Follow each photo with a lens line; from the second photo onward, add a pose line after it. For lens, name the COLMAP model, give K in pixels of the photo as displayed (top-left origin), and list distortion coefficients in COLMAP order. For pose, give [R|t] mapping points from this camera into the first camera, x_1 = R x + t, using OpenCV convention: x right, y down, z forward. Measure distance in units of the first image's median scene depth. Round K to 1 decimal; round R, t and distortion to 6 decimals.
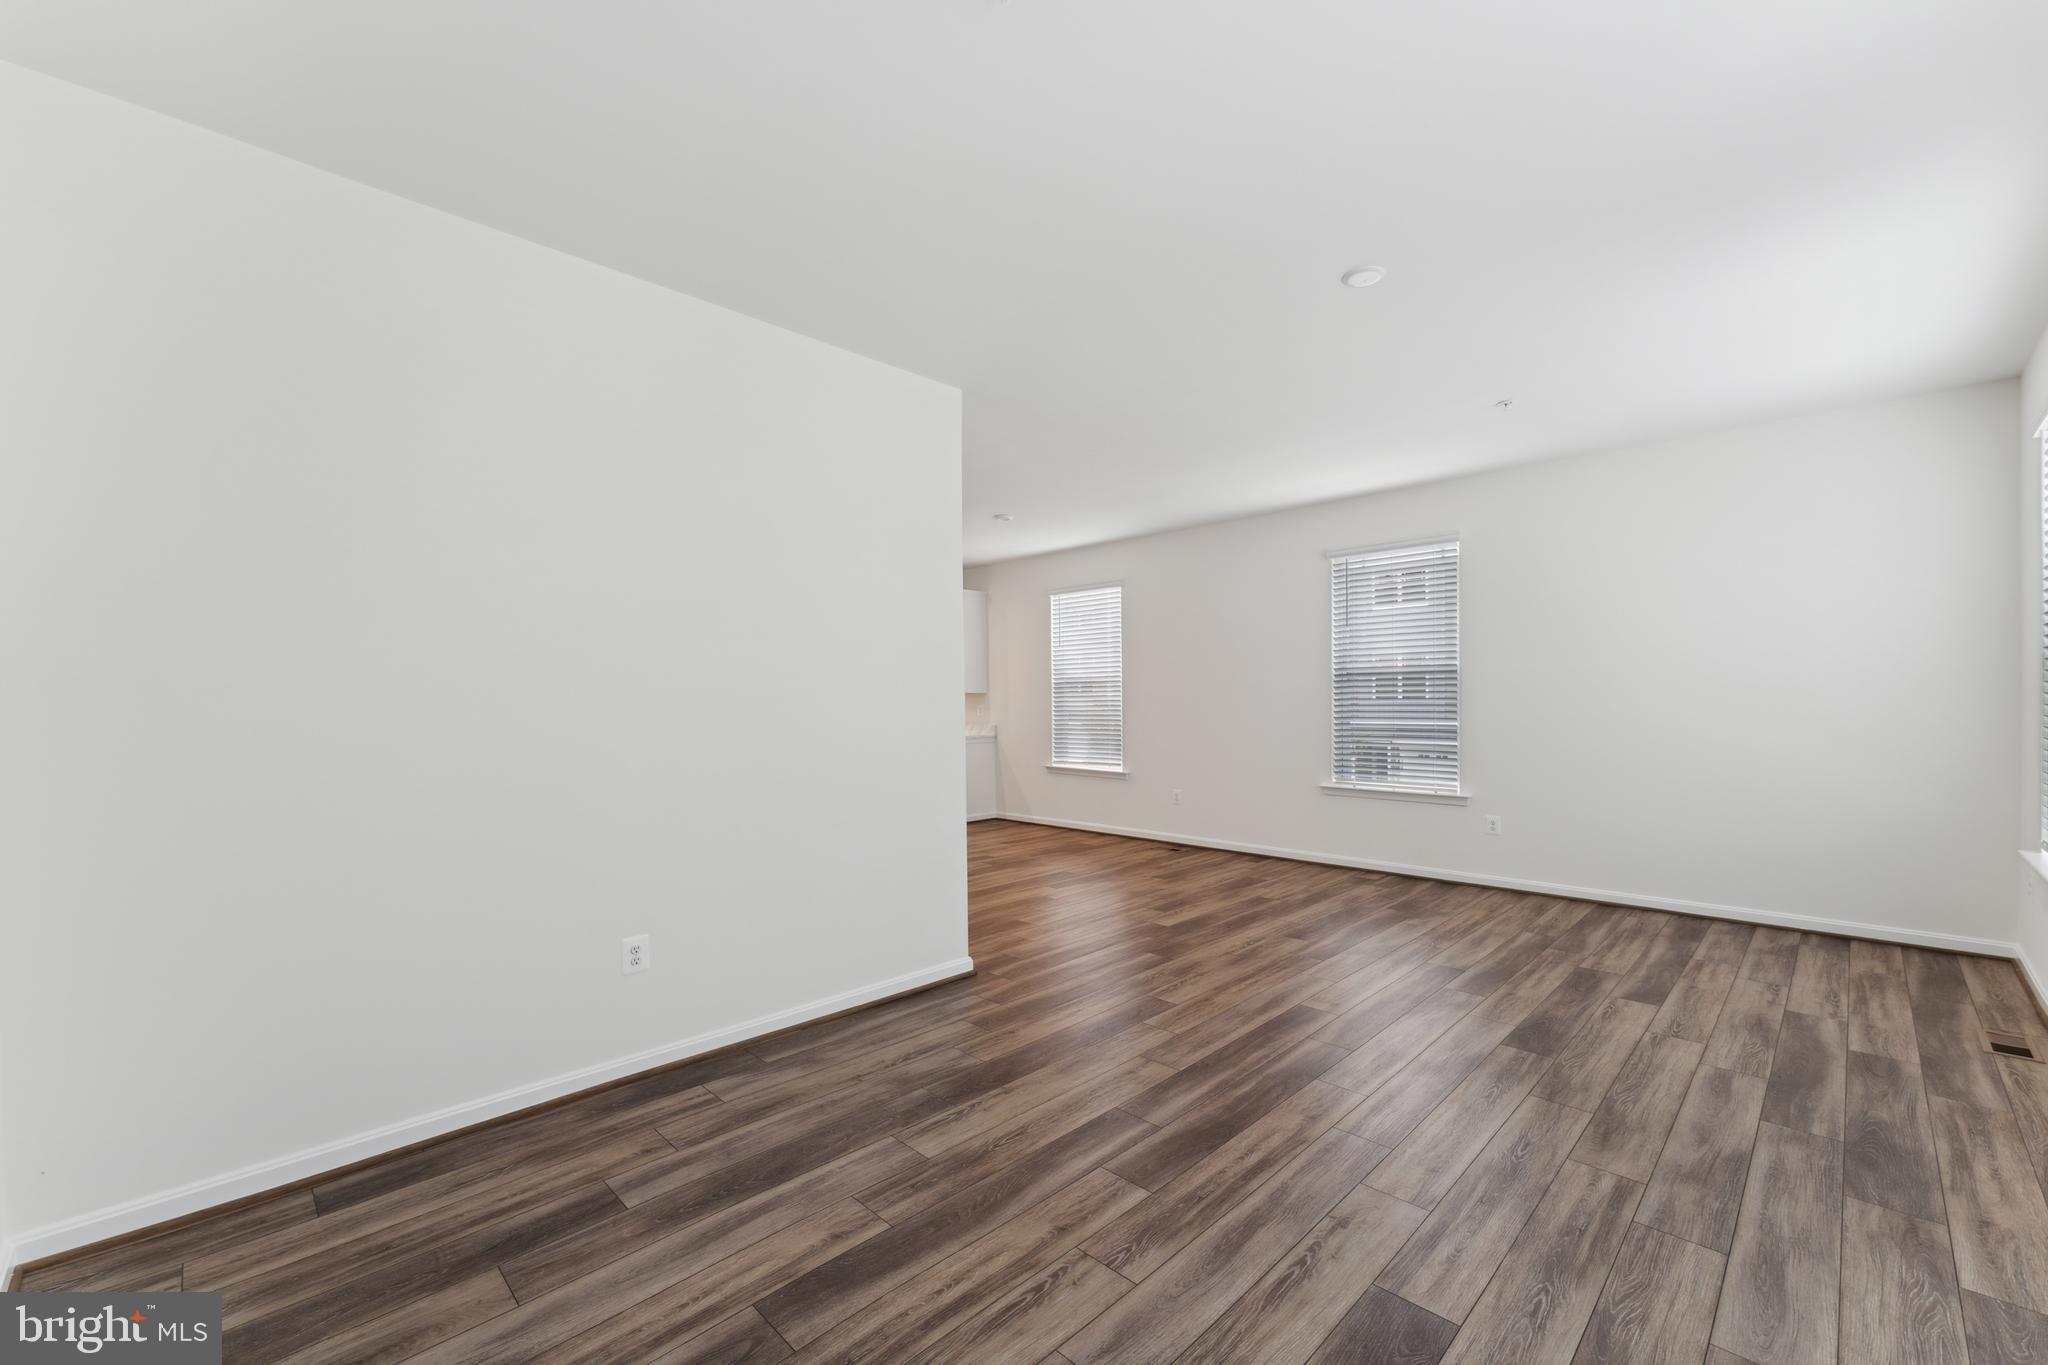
lens RADIAL K [[824.1, 0, 1011.5], [0, 824.1, 690.1], [0, 0, 1]] dist [0.001790, -0.000052]
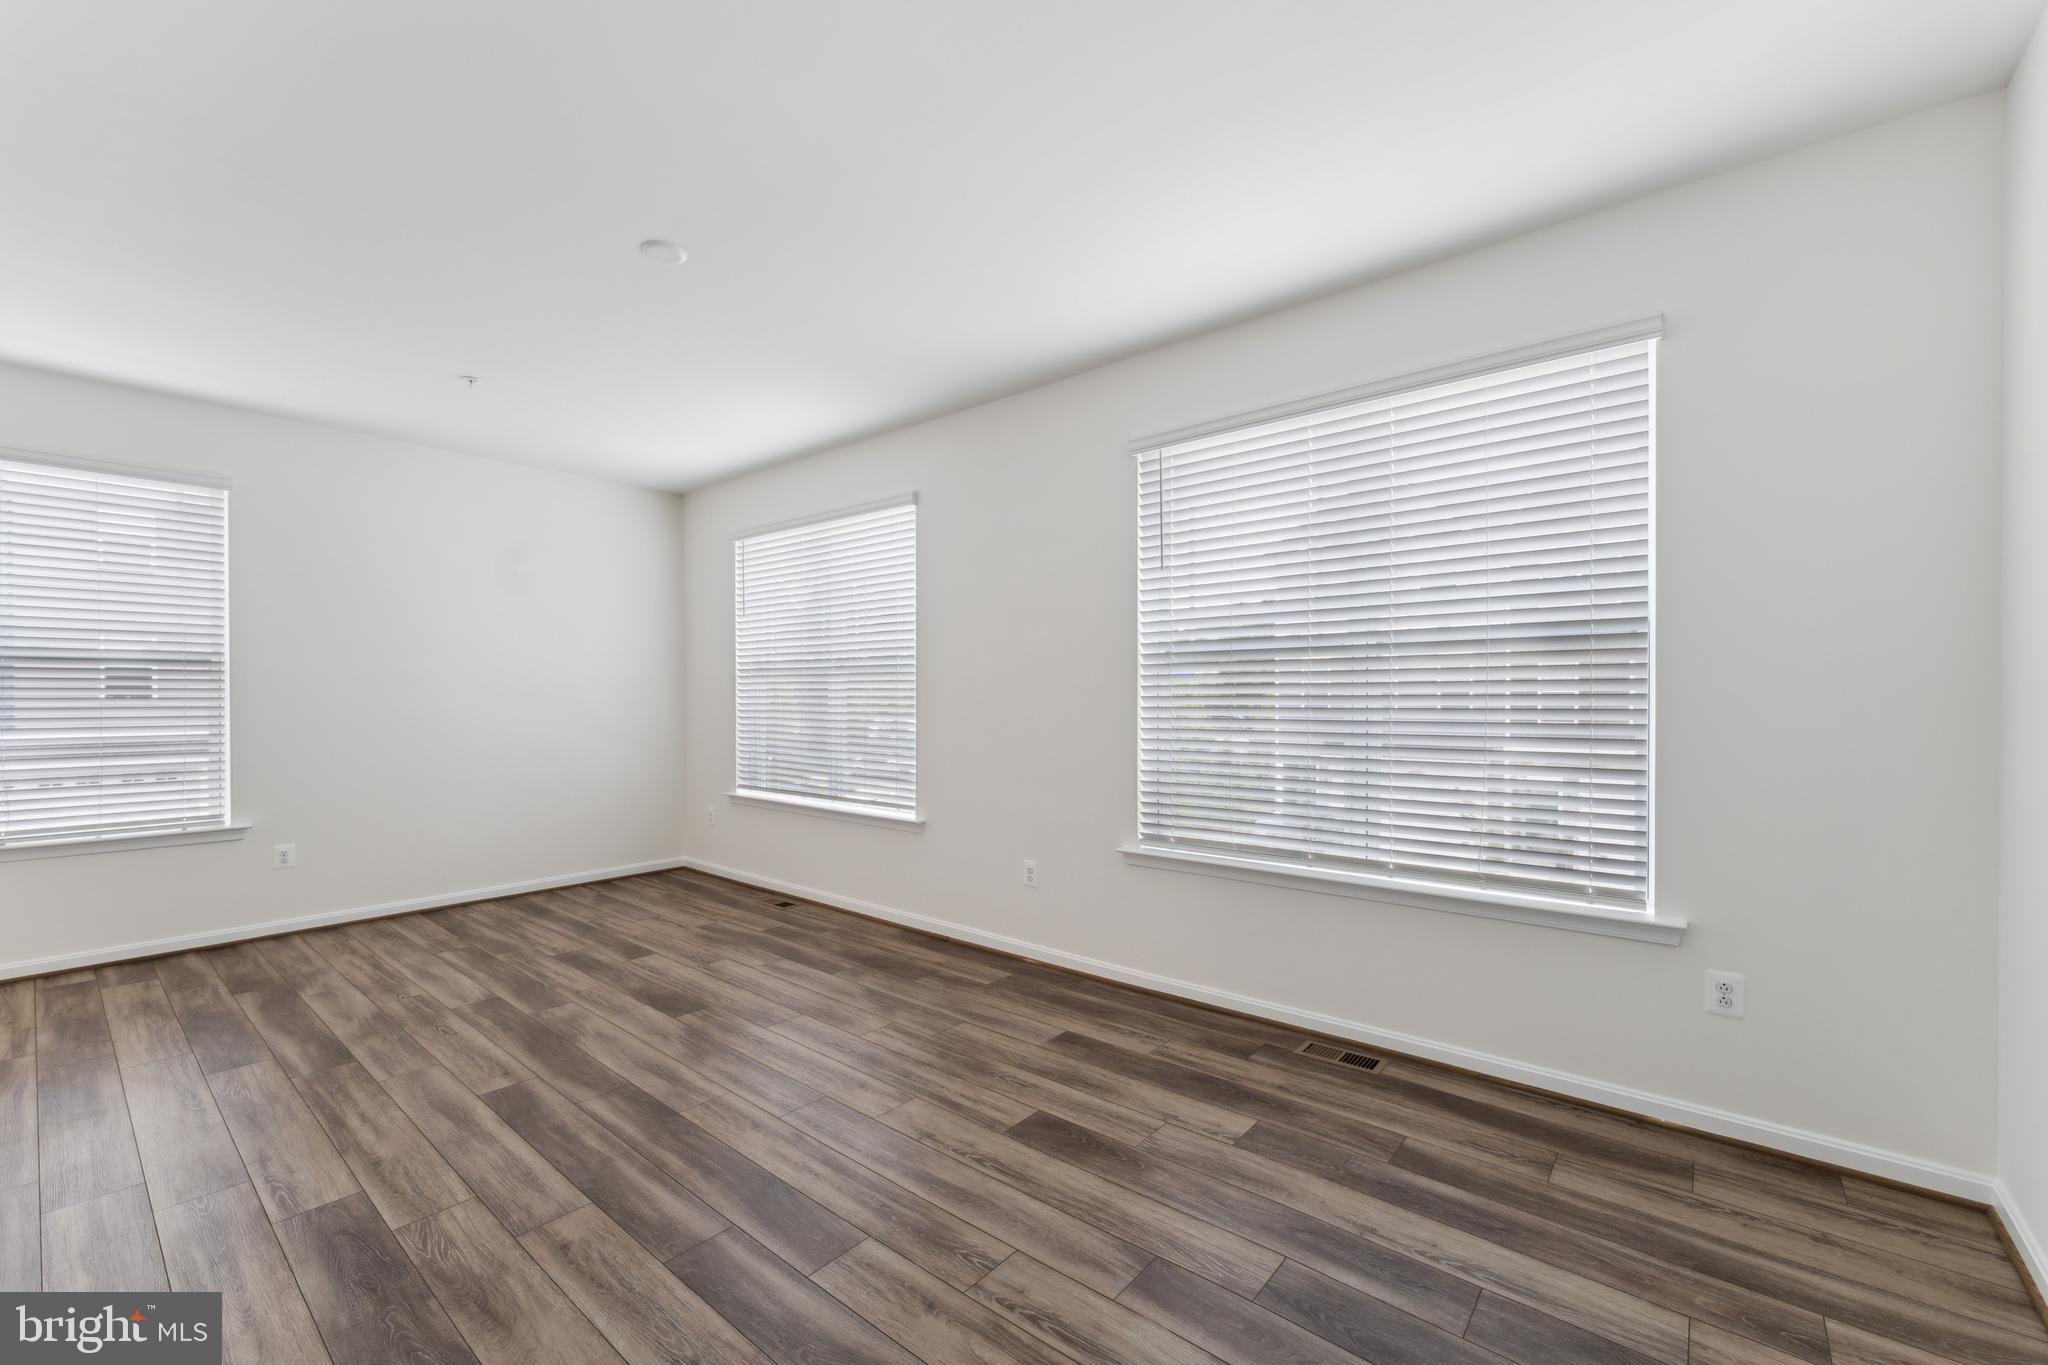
lens RADIAL K [[824.1, 0, 1031.7], [0, 824.1, 685.3], [0, 0, 1]] dist [0.001790, -0.000052]
pose [[-0.100615, 0.022025, 0.994682, -0.608764], [-0.010080, 0.999681, -0.023155, 0.015305], [-0.994874, -0.012356, -0.100361, 0.730331]]
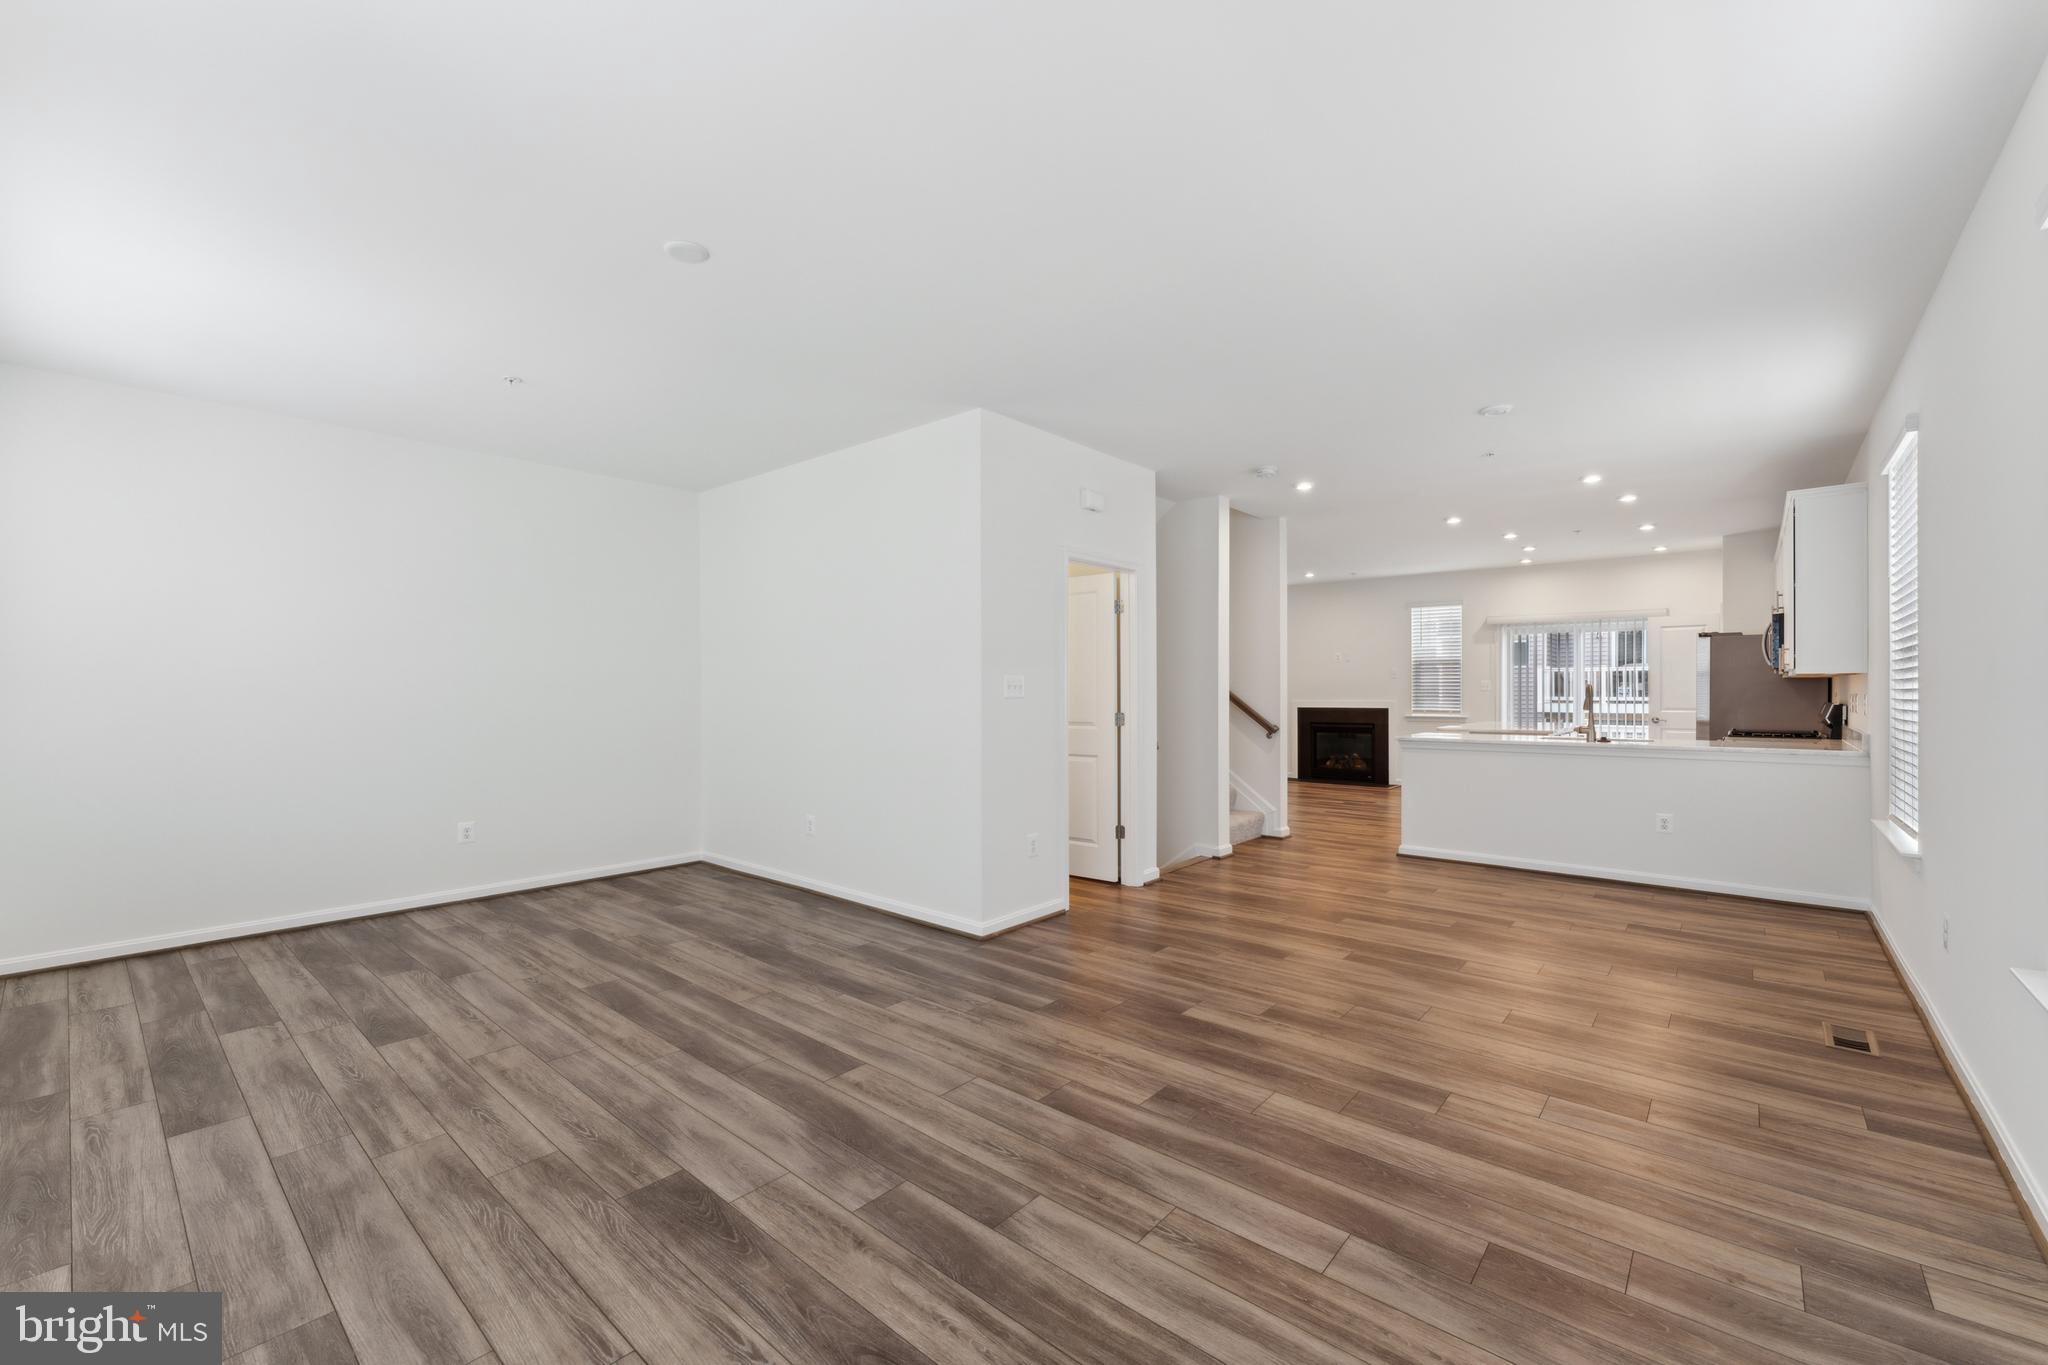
lens RADIAL K [[824.1, 0, 1044.5], [0, 824.1, 686.0], [0, 0, 1]] dist [0.001790, -0.000052]
pose [[0.097082, 0.004732, -0.995265, 1.527029], [0.013262, 0.999894, 0.006047, -0.001862], [0.995188, -0.013786, 0.097009, 1.415986]]
